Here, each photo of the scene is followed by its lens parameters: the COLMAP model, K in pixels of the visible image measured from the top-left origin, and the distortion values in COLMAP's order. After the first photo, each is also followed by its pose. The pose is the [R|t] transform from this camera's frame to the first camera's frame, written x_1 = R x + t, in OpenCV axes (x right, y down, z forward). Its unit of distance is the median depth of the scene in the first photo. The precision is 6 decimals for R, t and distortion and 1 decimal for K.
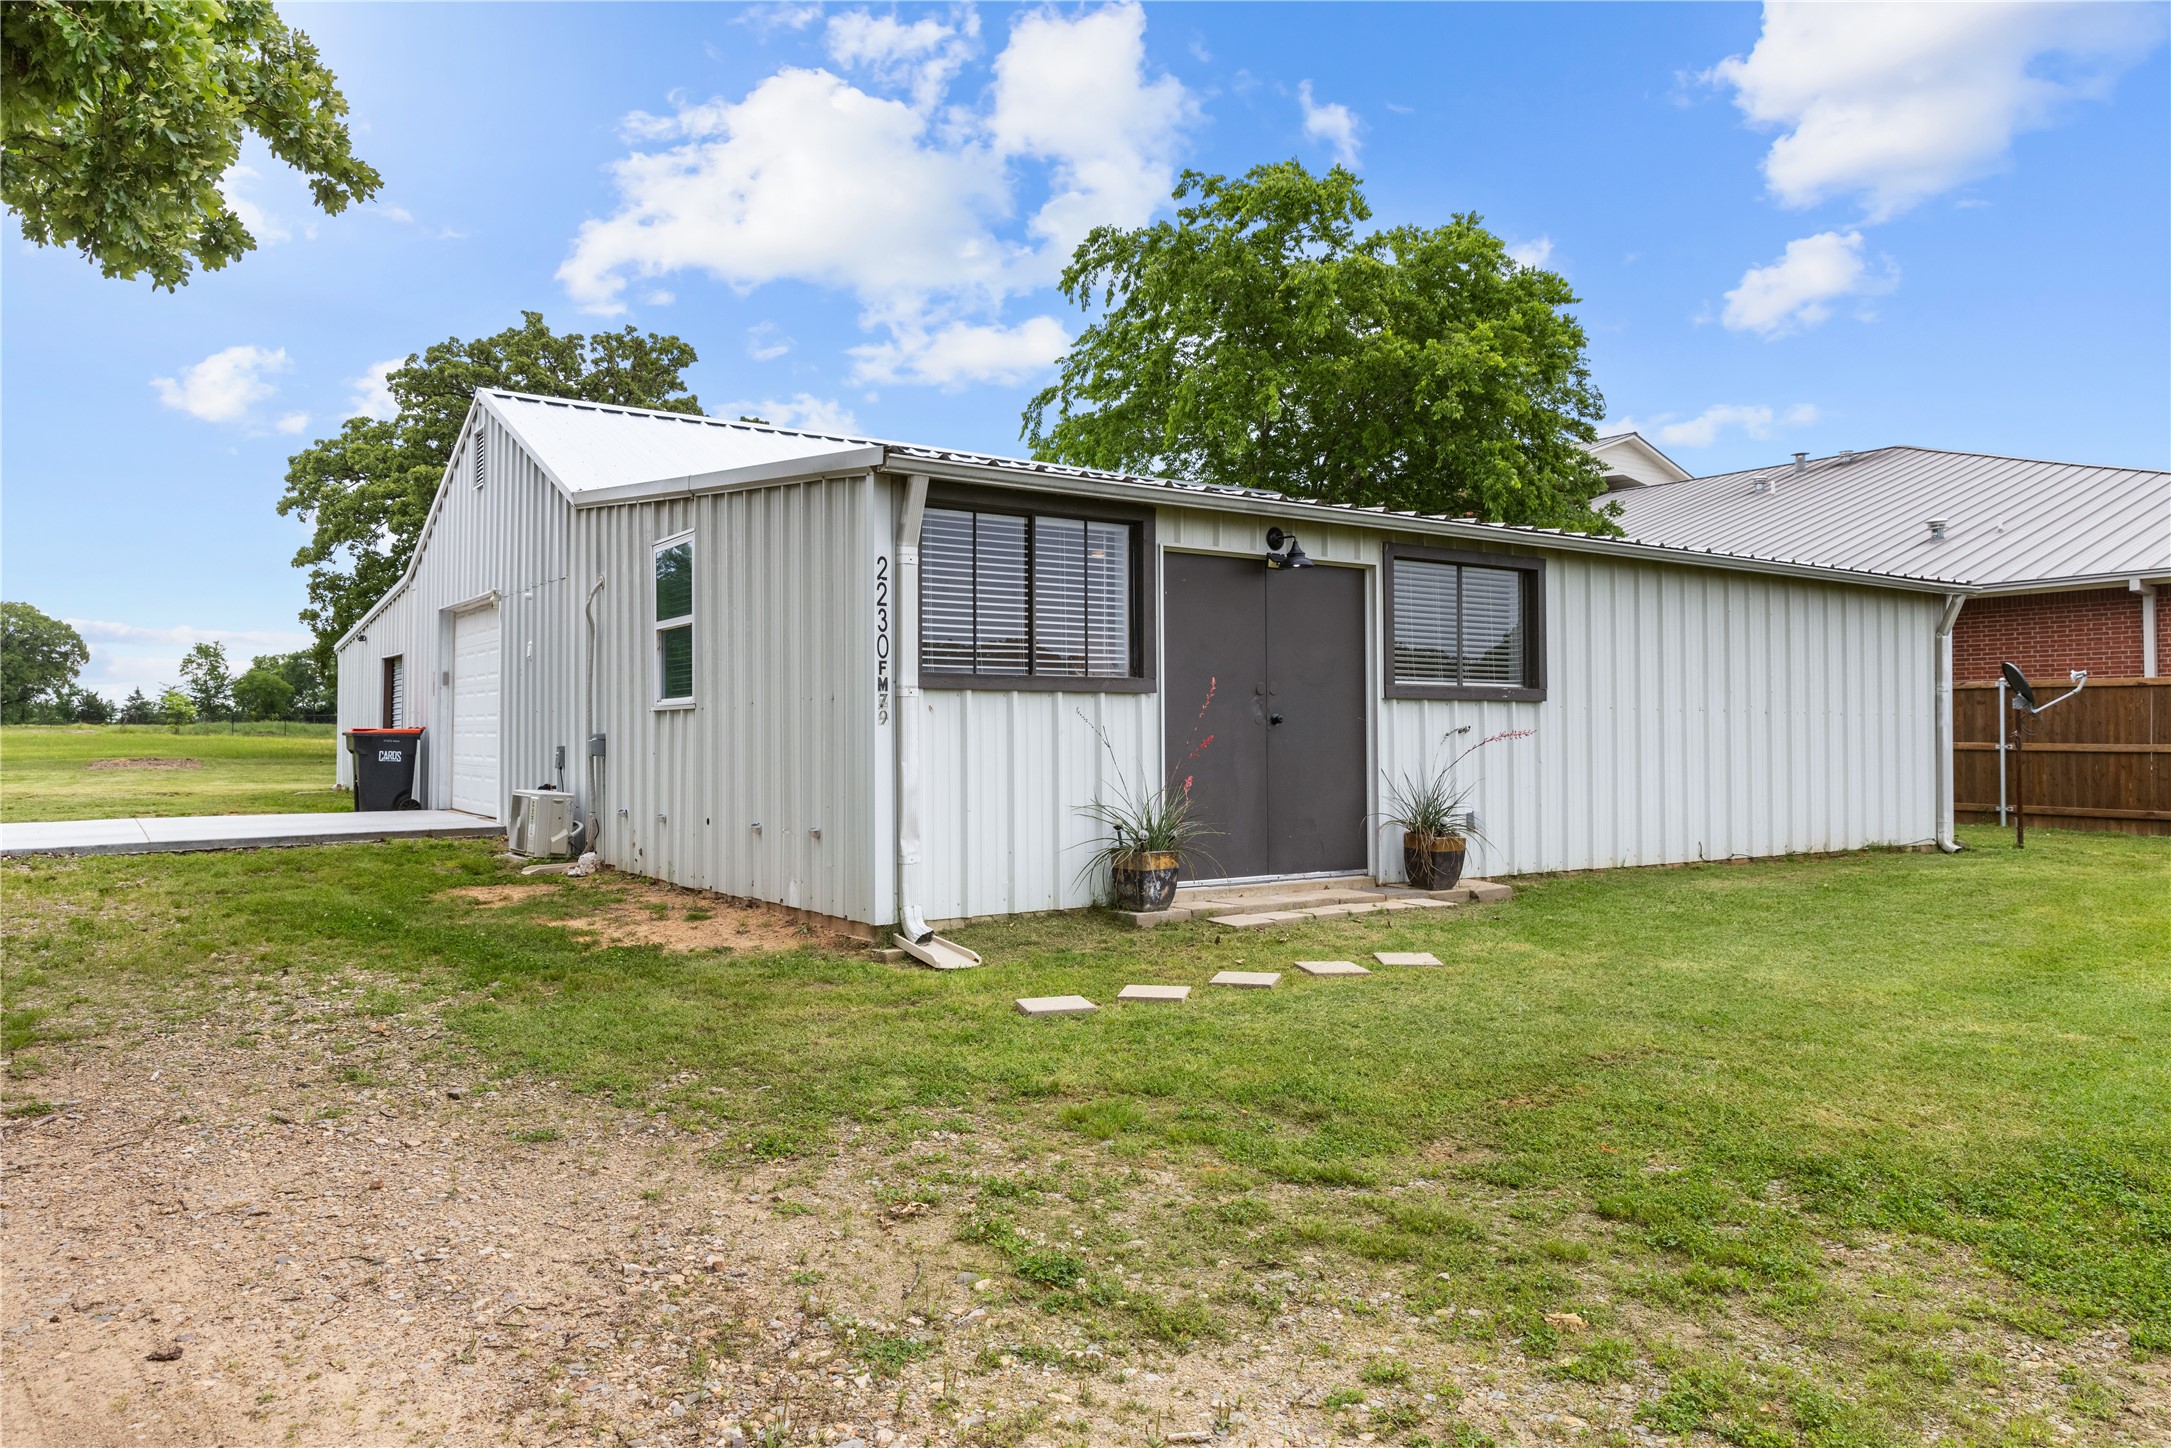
lens RADIAL K [[1500.4, 0, 1087.7], [0, 1500.4, 689.0], [0, 0, 1]] dist [0.011030, 0.009572]
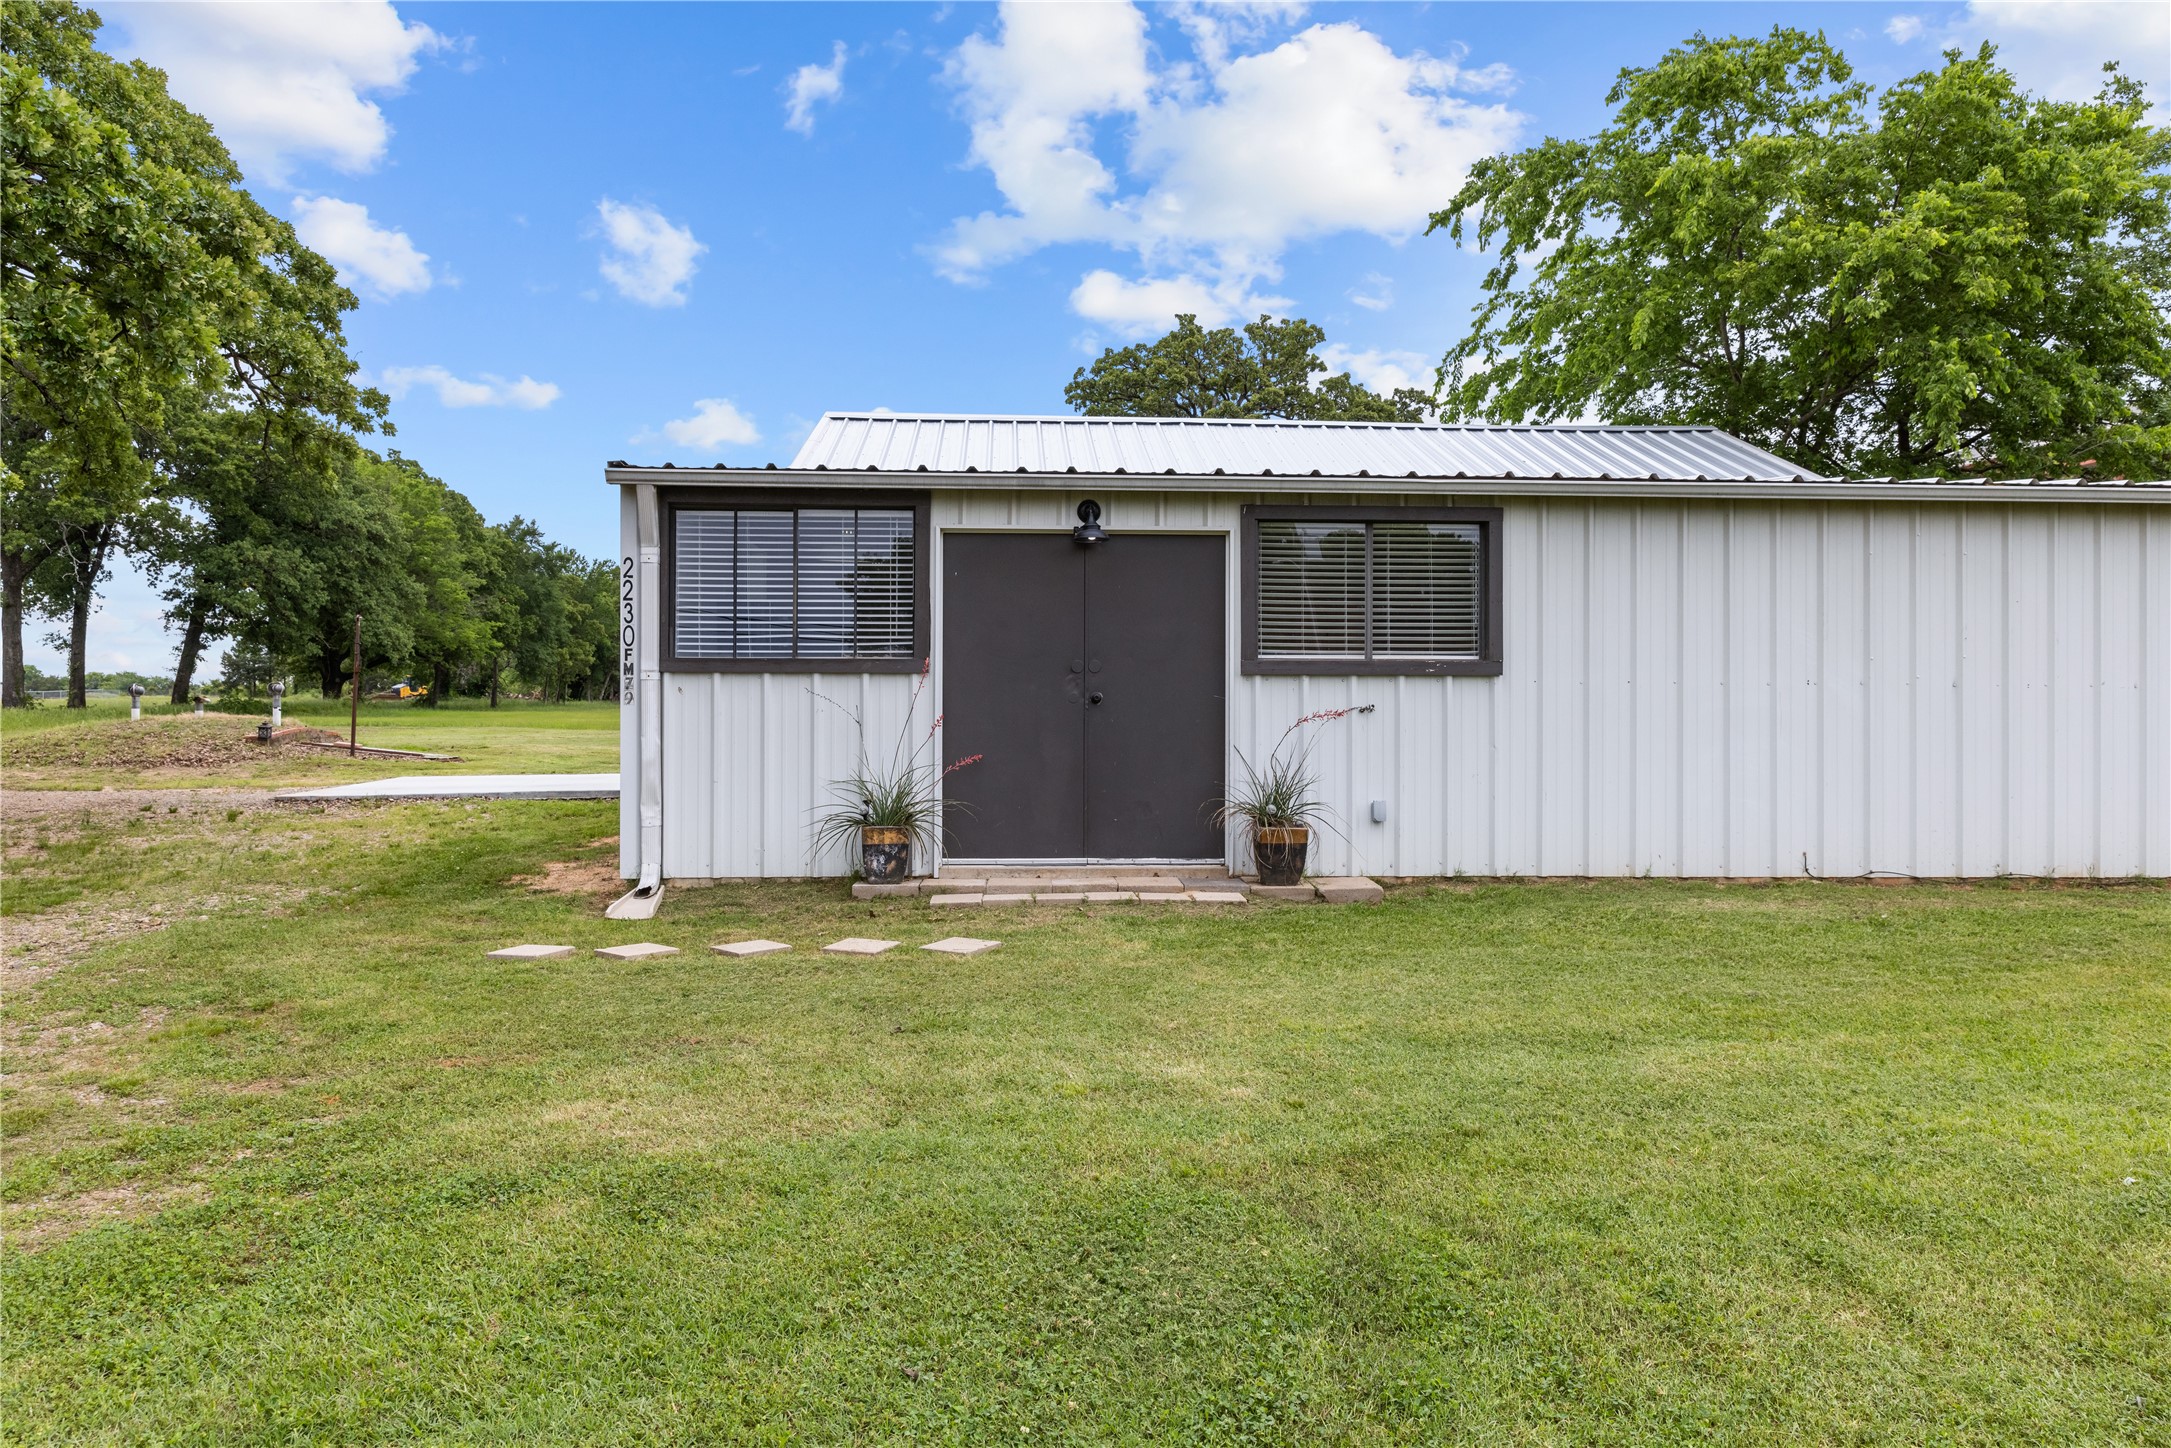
lens RADIAL K [[1500.4, 0, 1074.7], [0, 1500.4, 708.2], [0, 0, 1]] dist [0.011030, 0.009572]
pose [[0.850663, 0.002360, -0.525707, 0.459860], [0.014694, 0.999492, 0.028265, -0.000649], [0.525507, -0.031769, 0.850196, 0.124538]]
